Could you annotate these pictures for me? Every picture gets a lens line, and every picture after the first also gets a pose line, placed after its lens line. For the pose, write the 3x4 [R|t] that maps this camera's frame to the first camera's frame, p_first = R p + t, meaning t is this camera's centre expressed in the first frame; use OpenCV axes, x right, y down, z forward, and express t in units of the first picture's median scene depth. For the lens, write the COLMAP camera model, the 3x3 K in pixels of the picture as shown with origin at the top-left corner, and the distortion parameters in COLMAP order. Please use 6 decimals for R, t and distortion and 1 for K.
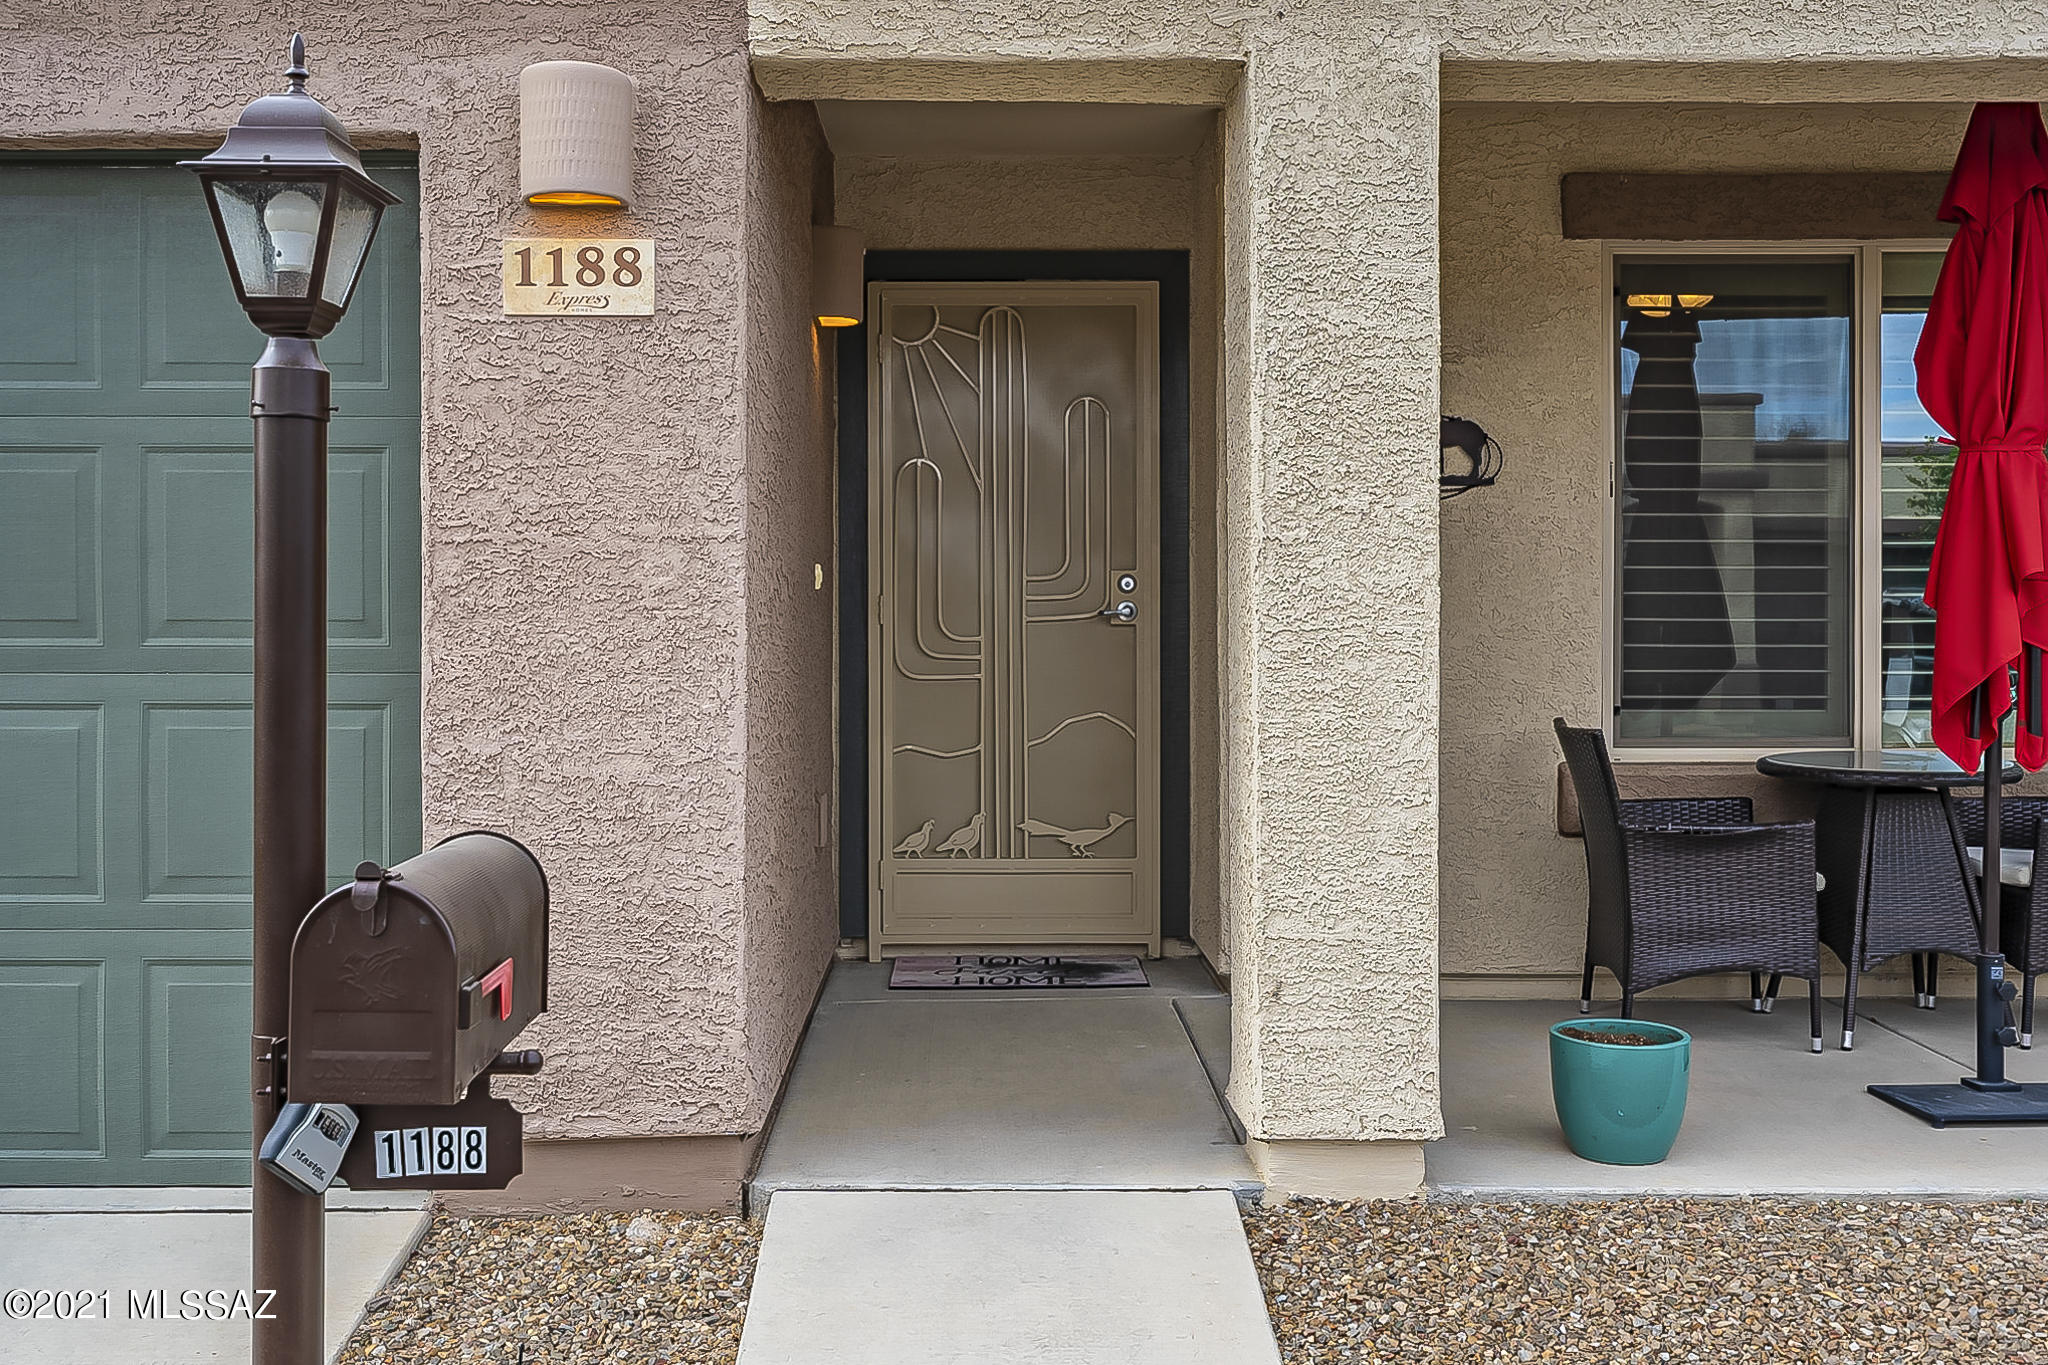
lens RADIAL K [[2007.9, 0, 970.6], [0, 2007.9, 632.4], [0, 0, 1]] dist [0.007812, 0.000000]
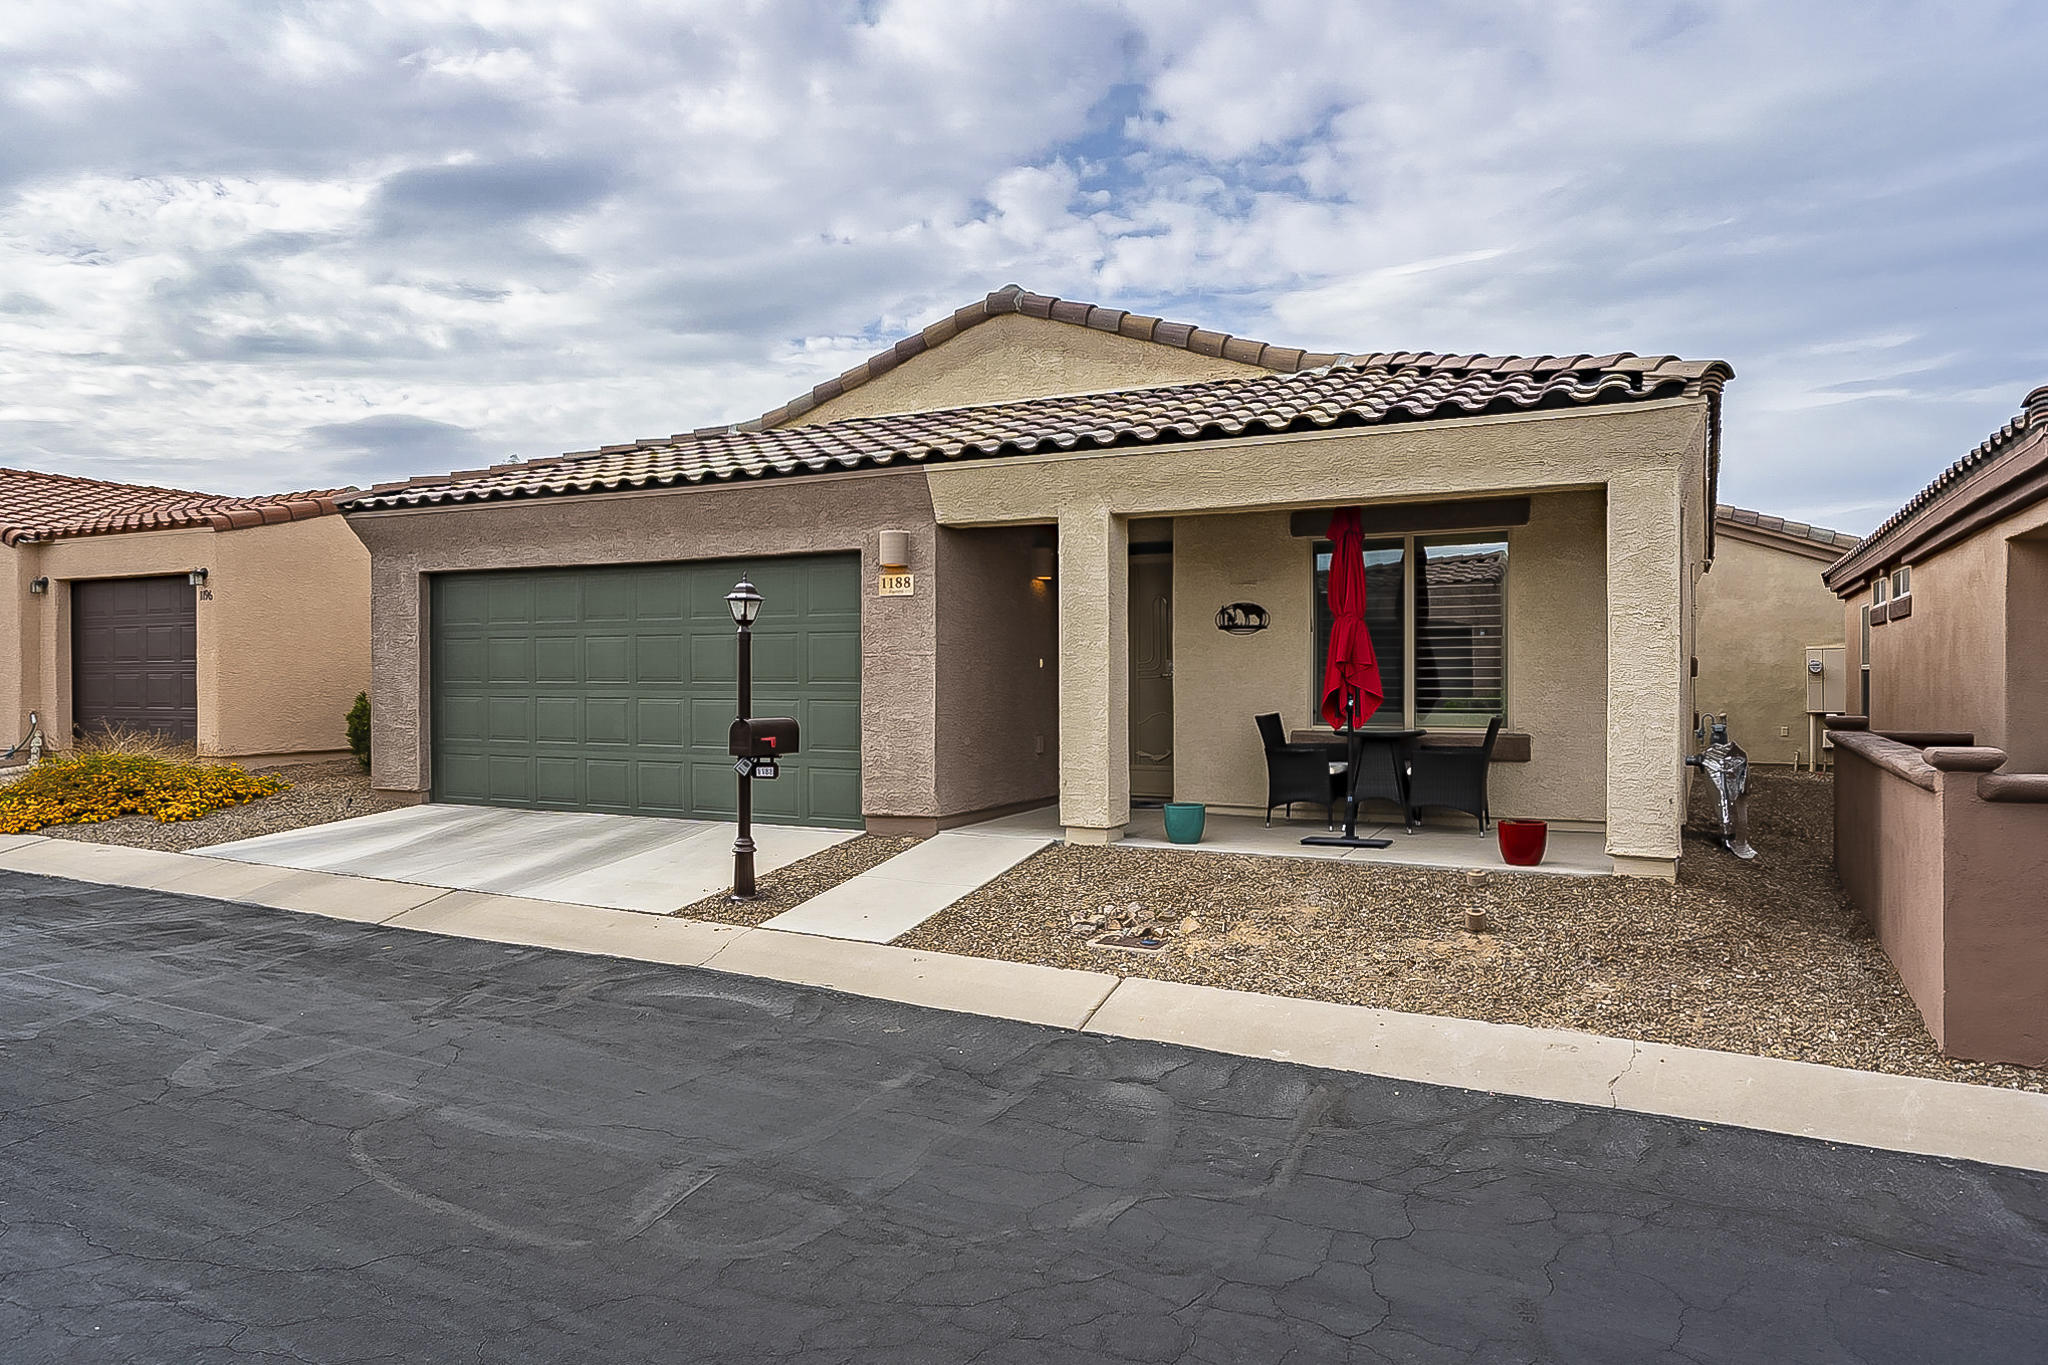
lens RADIAL K [[1294.5, 0, 1033.4], [0, 1294.5, 682.6], [0, 0, 1]] dist [0.019147, 0.000534]
pose [[0.894633, 0.002653, -0.446794, 0.708713], [-0.004772, 0.999982, -0.003617, 0.007633], [0.446777, 0.005368, 0.894629, -0.665379]]
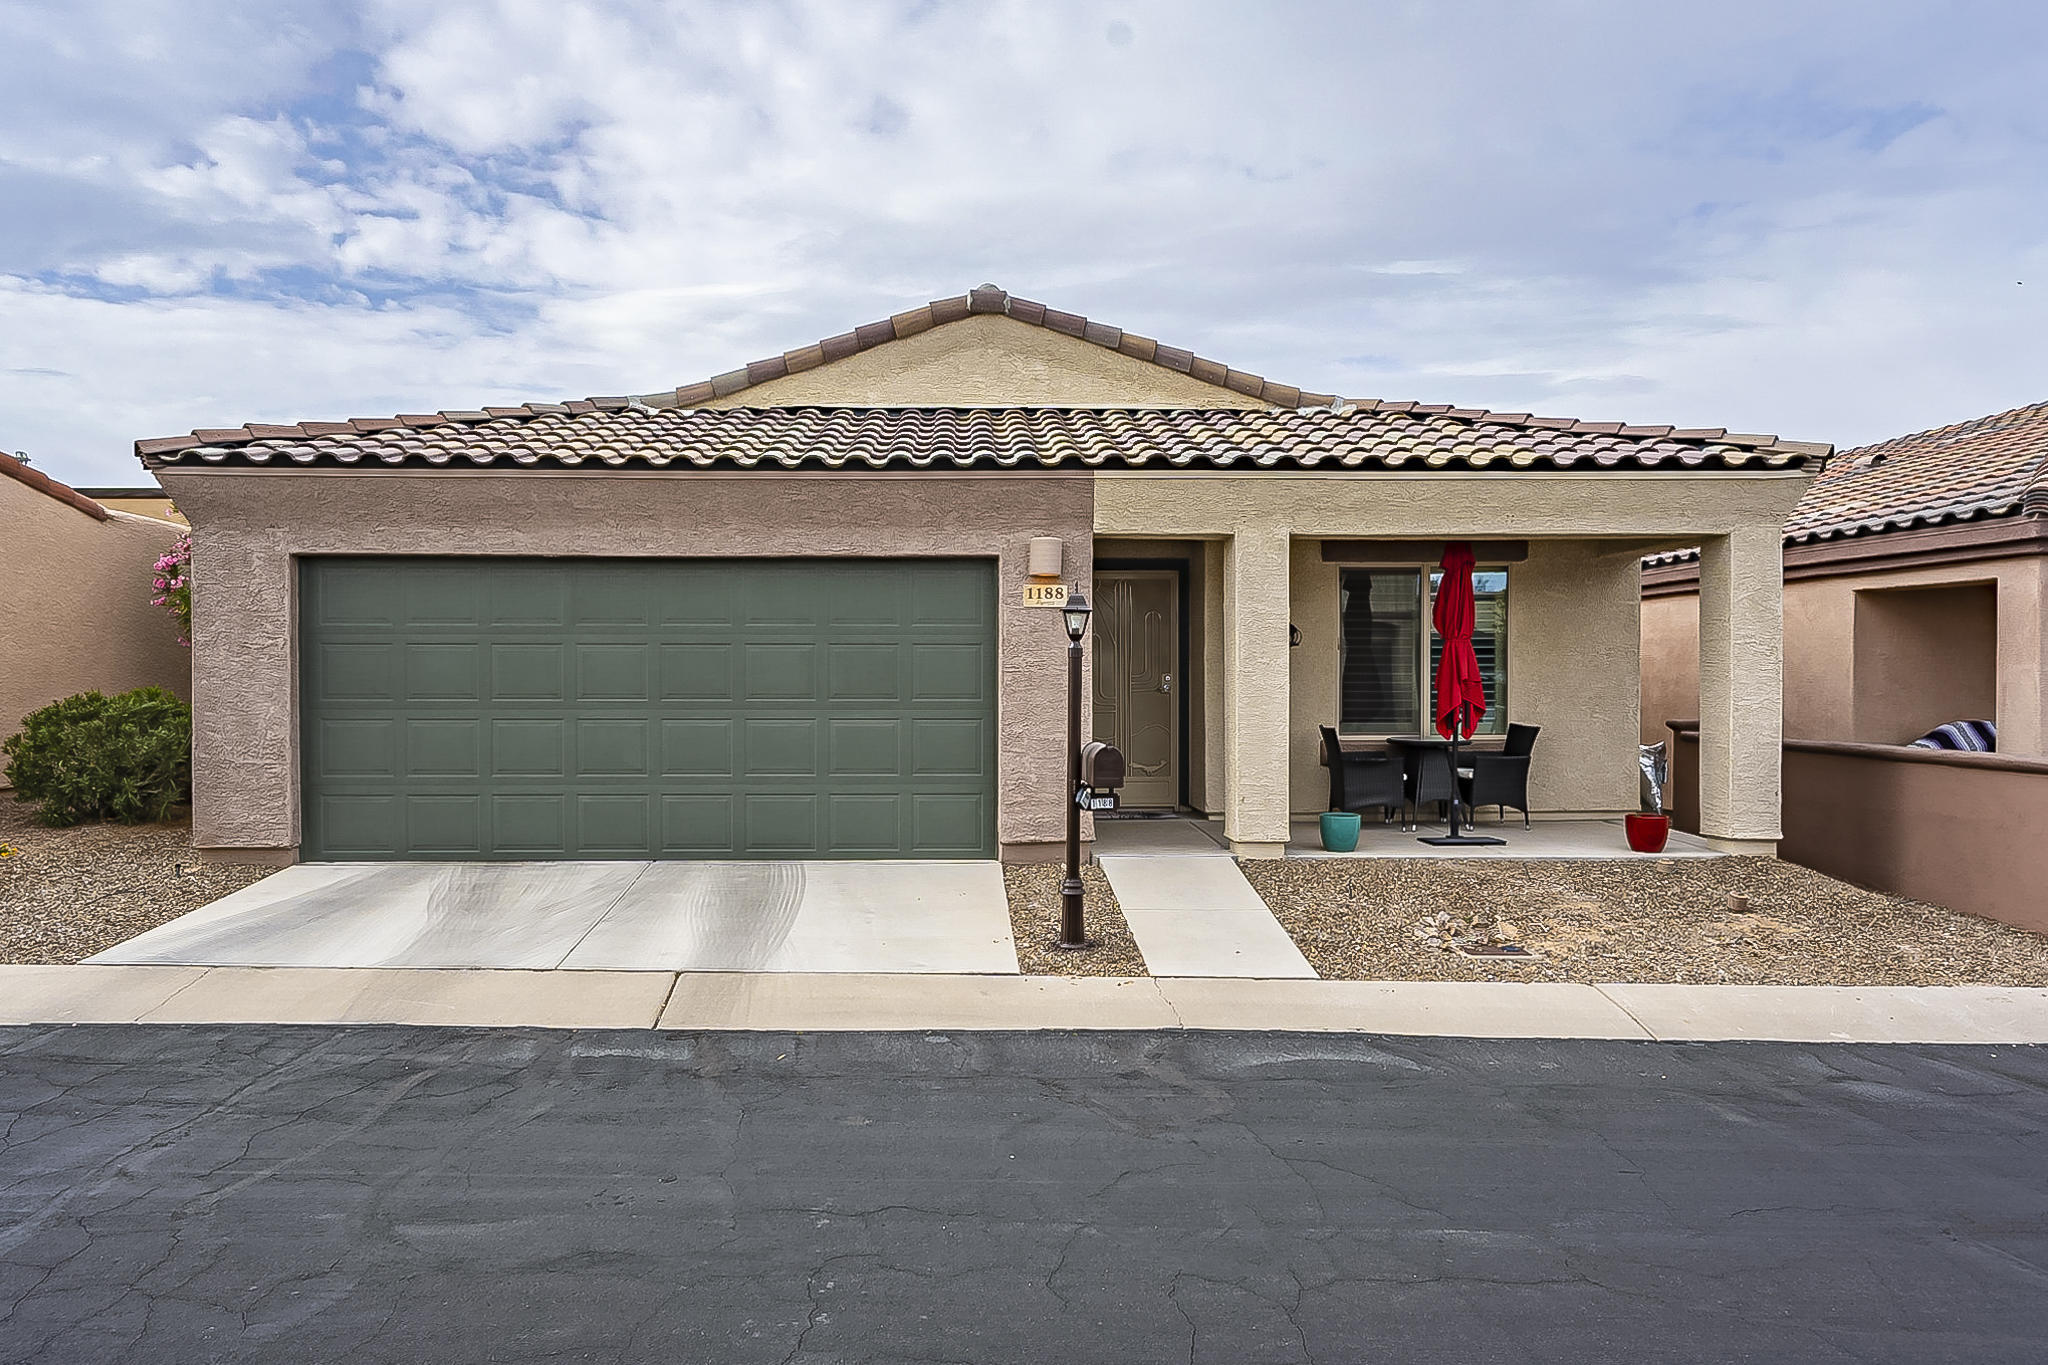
lens RADIAL K [[1232.9, 0, 982.7], [0, 1232.9, 695.3], [0, 0, 1]] dist [0.017557, -0.008493]
pose [[0.999705, 0.000327, 0.024276, -0.226886], [-0.000426, 0.999992, 0.004090, -0.008200], [-0.024275, -0.004099, 0.999697, -0.731778]]
